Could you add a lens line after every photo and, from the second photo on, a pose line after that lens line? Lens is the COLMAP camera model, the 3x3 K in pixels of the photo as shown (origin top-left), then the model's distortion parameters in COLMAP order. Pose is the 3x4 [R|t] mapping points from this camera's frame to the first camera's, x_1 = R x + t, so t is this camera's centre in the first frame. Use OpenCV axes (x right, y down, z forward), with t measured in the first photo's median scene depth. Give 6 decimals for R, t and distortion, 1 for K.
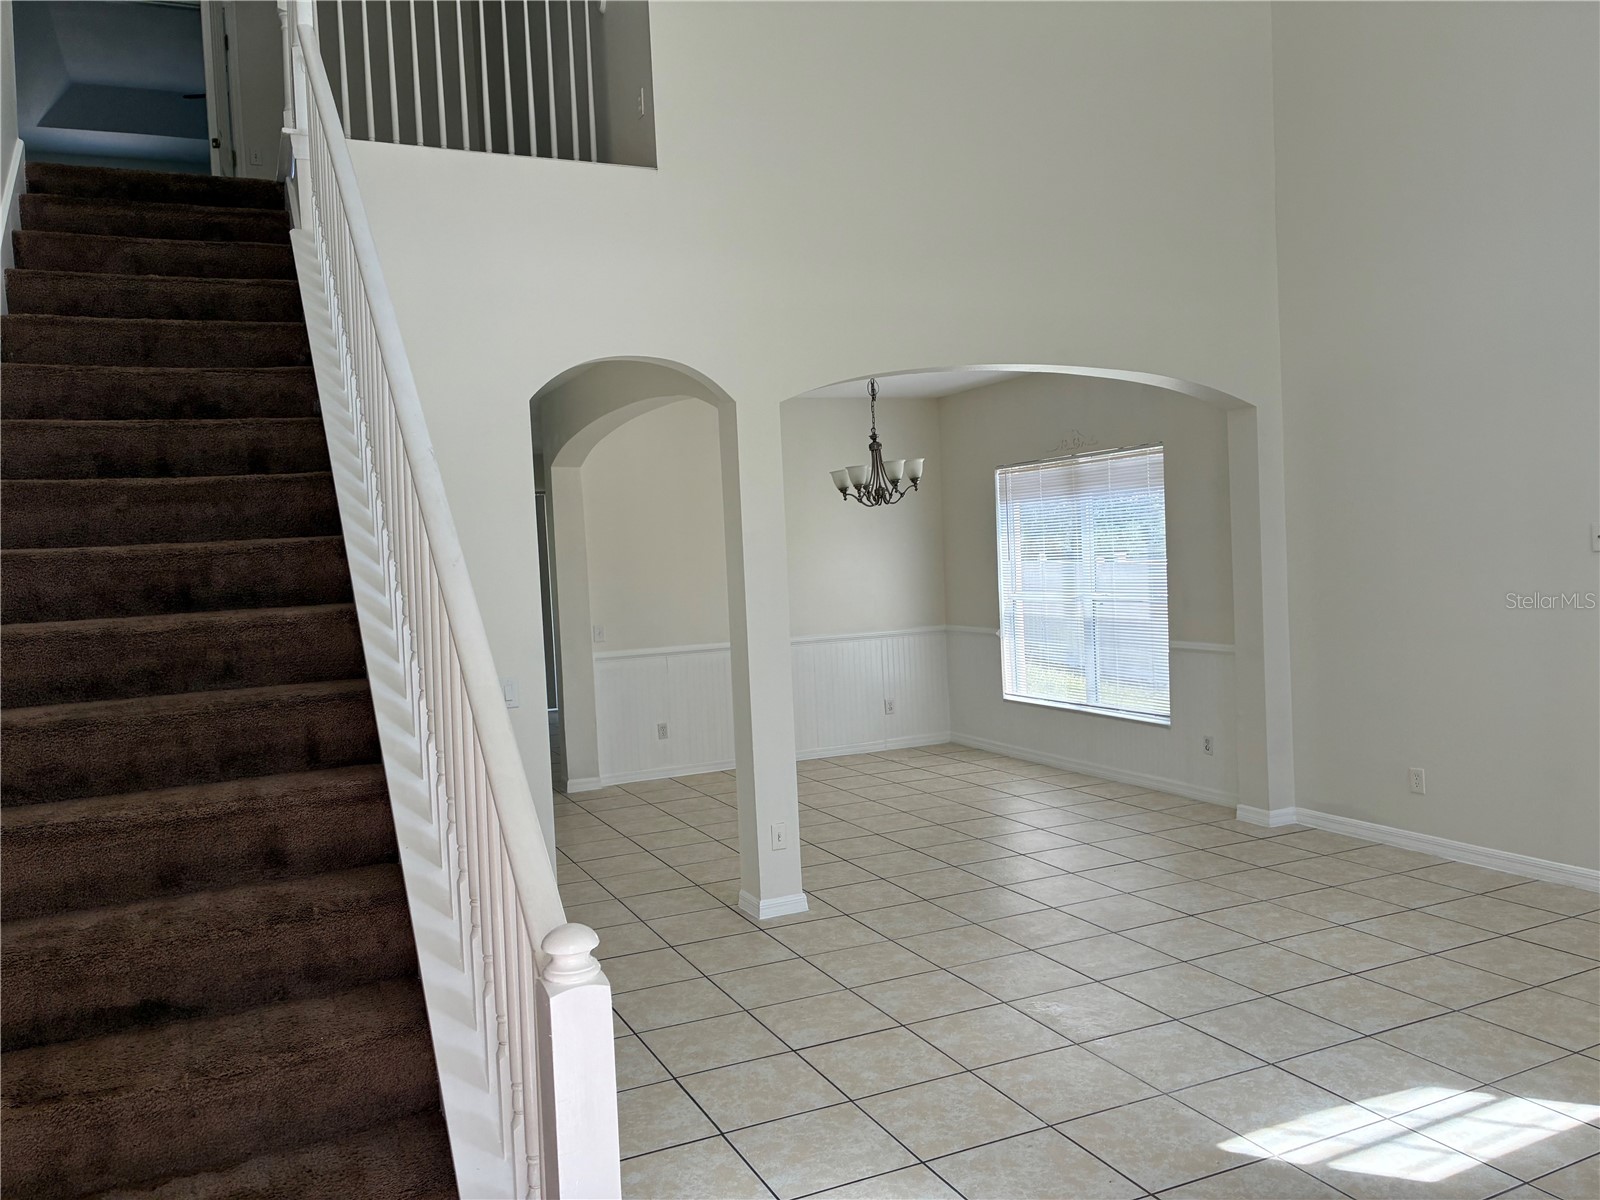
lens RADIAL K [[1214.0, 0, 799.4], [0, 1214.0, 602.7], [0, 0, 1]] dist [0.040265, -0.039834]
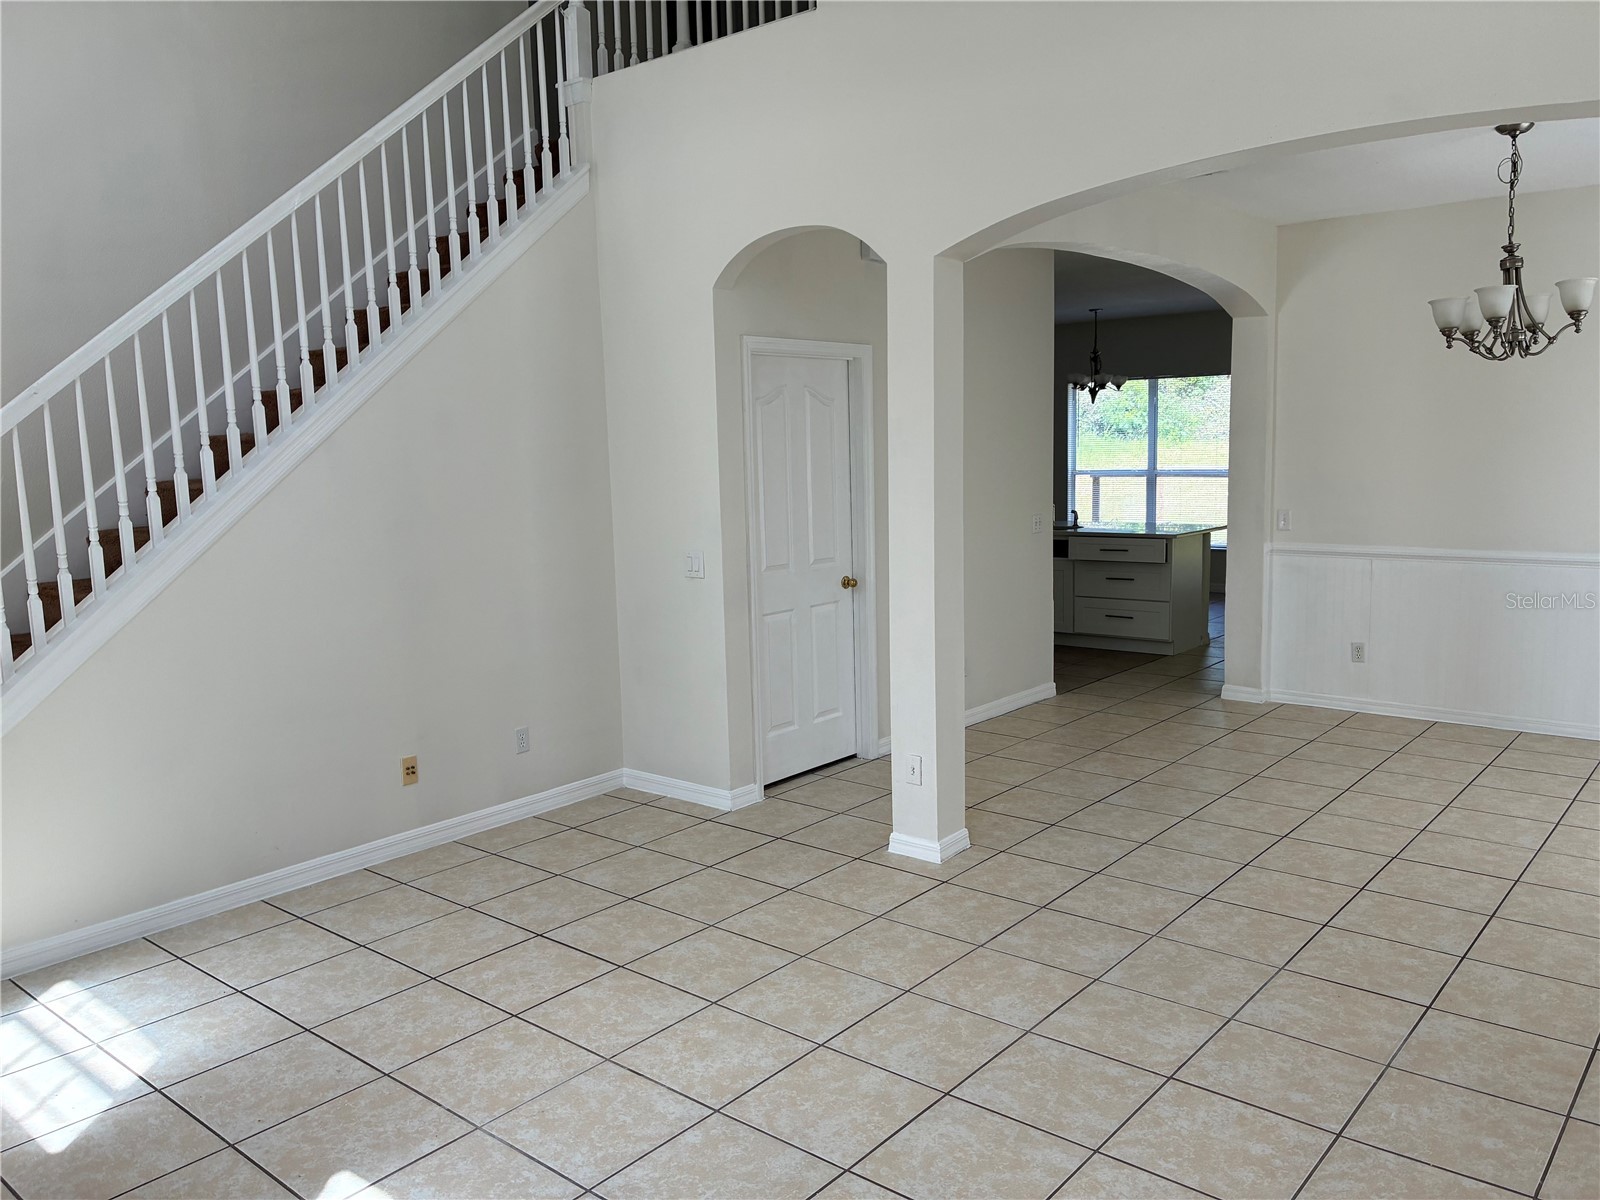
lens RADIAL K [[1214.0, 0, 800.2], [0, 1214.0, 595.3], [0, 0, 1]] dist [0.040265, -0.039834]
pose [[0.428271, 0.149275, -0.891236, 0.800993], [-0.034260, 0.988235, 0.149058, -0.066232], [0.903001, -0.033304, 0.428346, 0.631078]]
